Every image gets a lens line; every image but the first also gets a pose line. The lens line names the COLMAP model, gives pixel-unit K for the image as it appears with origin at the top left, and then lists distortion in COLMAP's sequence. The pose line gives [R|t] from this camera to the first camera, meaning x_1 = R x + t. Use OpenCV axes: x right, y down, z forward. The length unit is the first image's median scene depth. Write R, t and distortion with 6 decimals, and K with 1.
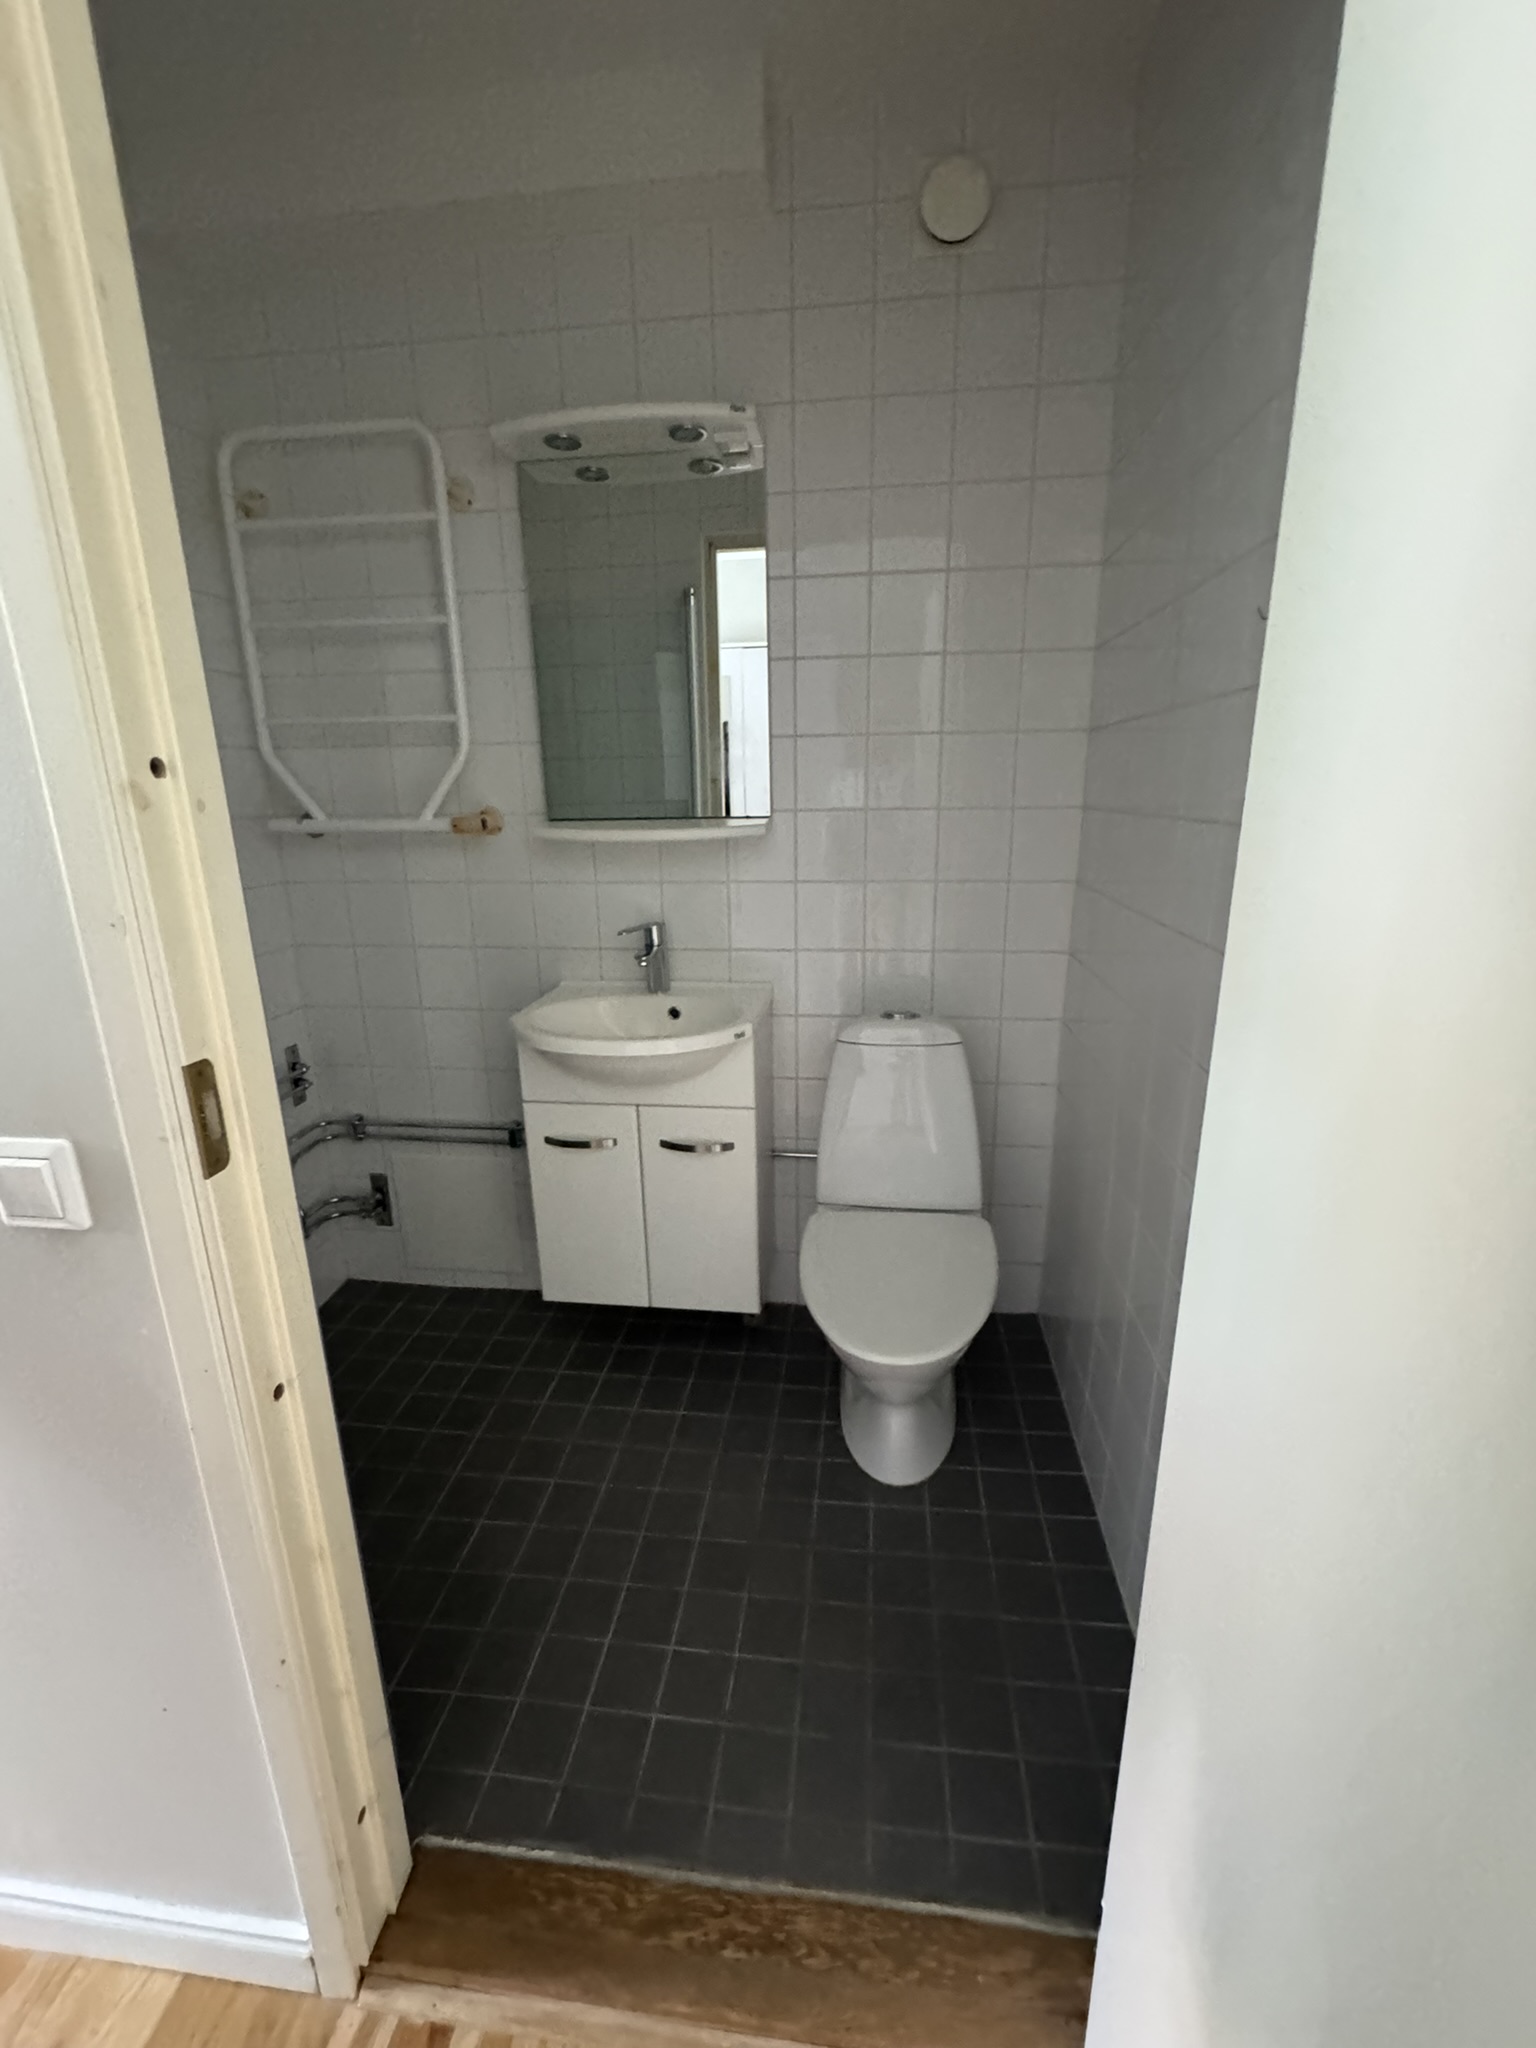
lens RADIAL K [[861.5, 0, 768.0], [0, 861.5, 1024.0], [0, 0, 1]] dist [-0.000138, -0.000354]
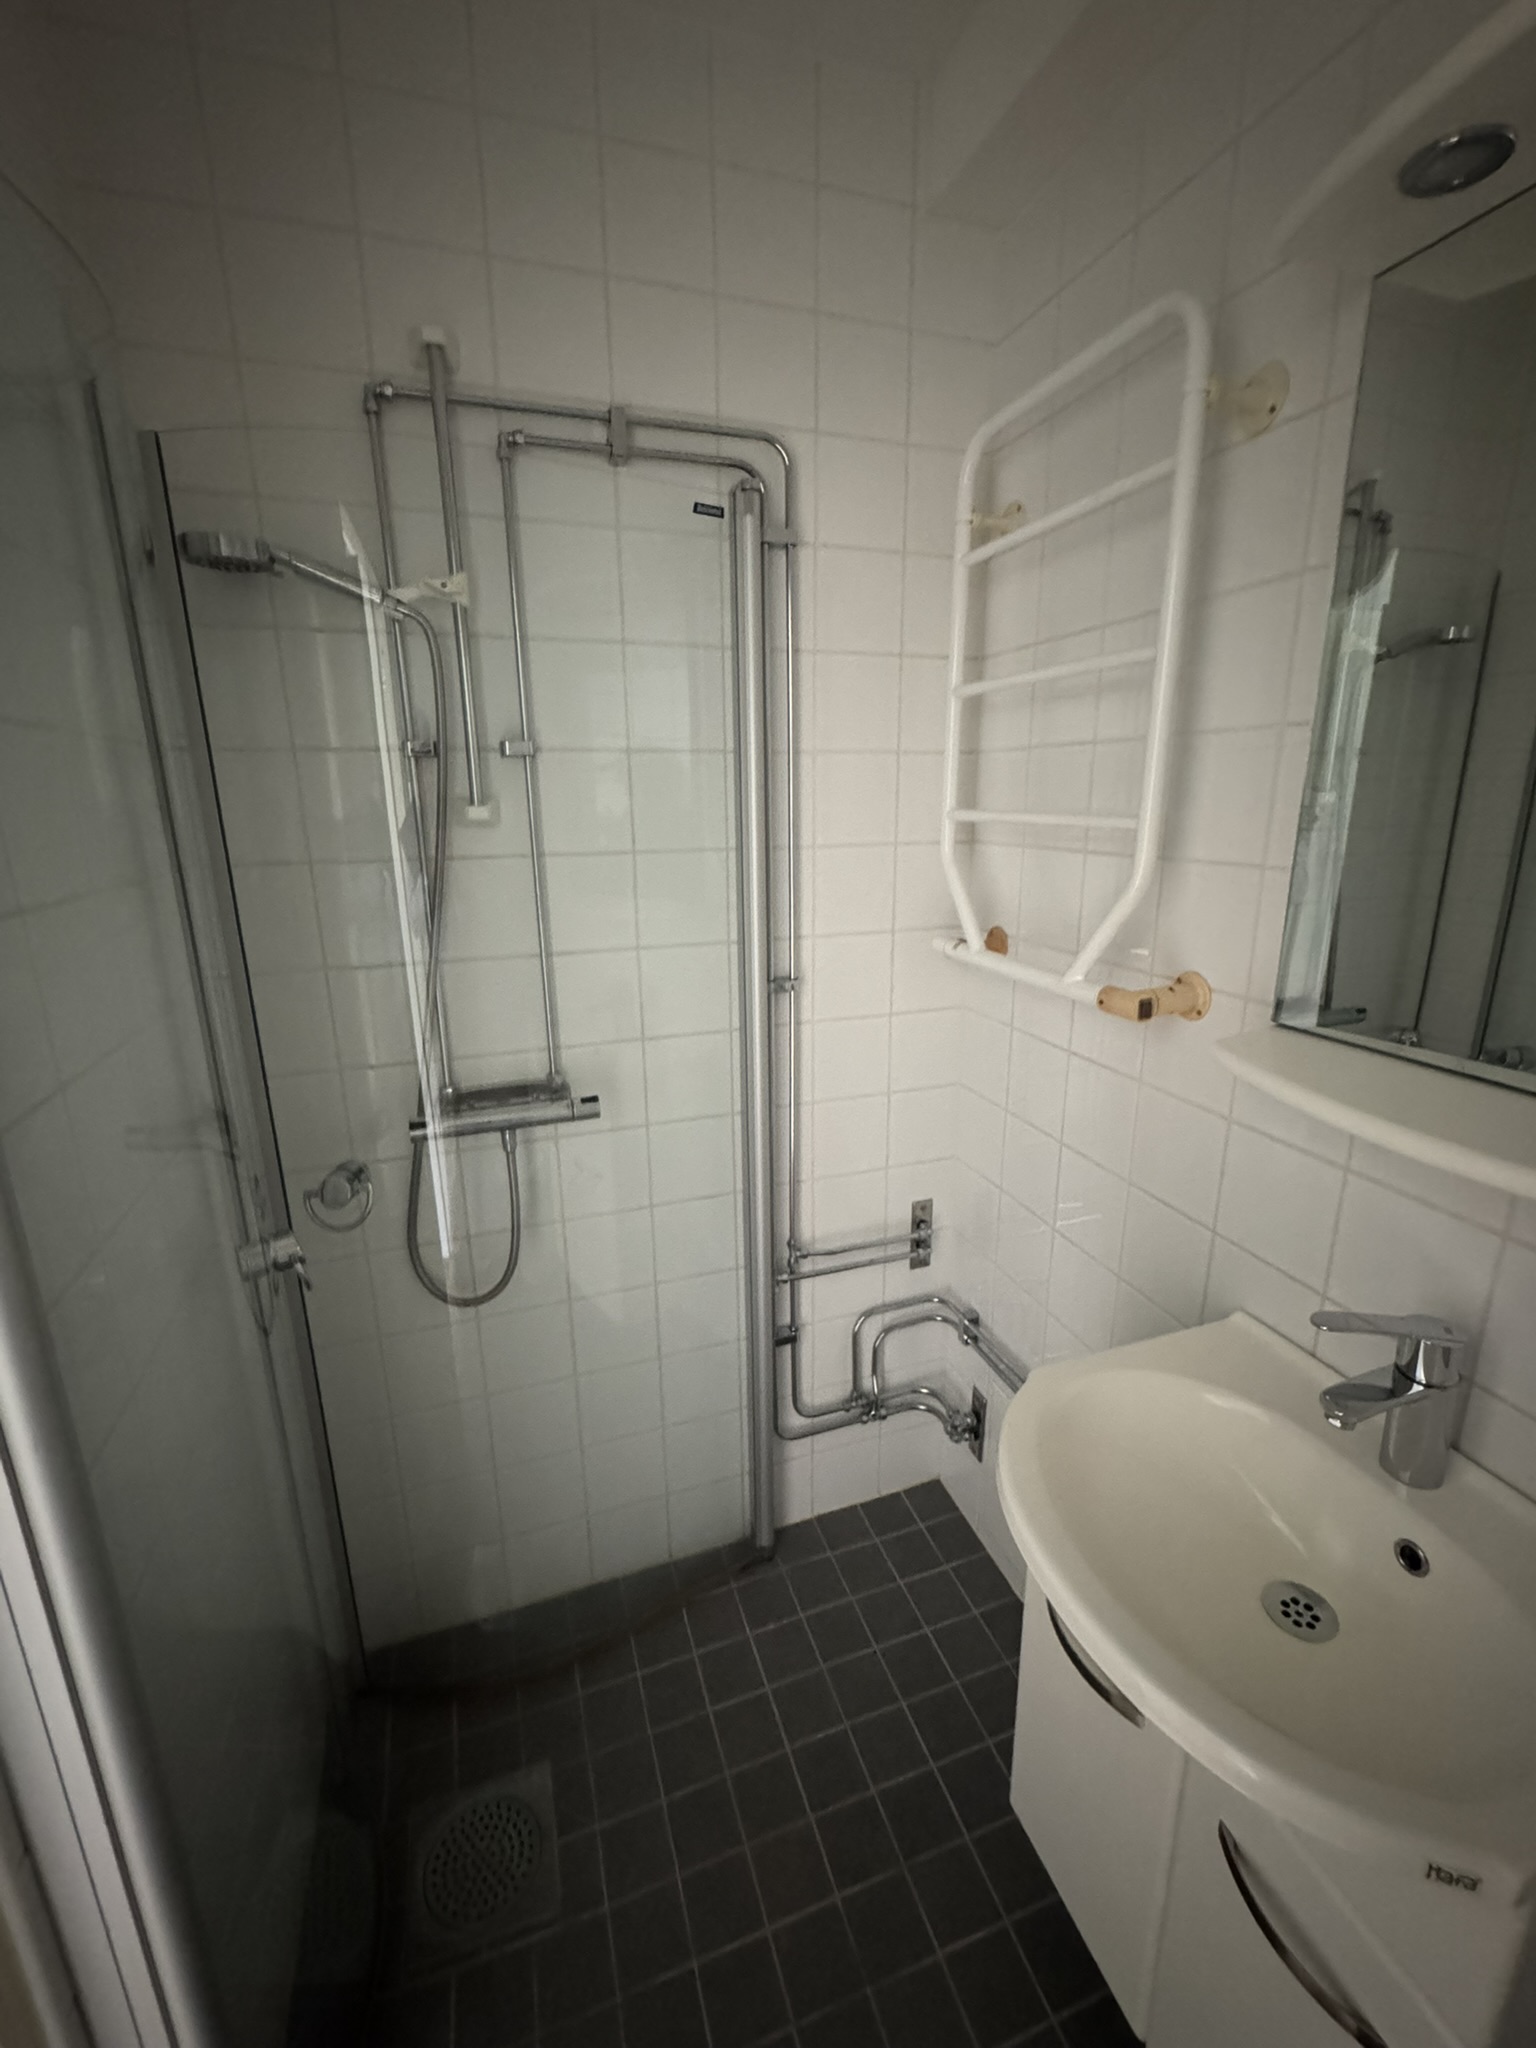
lens RADIAL K [[861.5, 0, 768.0], [0, 861.5, 1024.0], [0, 0, 1]] dist [-0.000138, -0.000354]
pose [[0.444374, 0.240220, -0.863033, 0.045913], [-0.233820, 0.961085, 0.147118, -0.242208], [0.864789, 0.136419, 0.483250, 0.506295]]
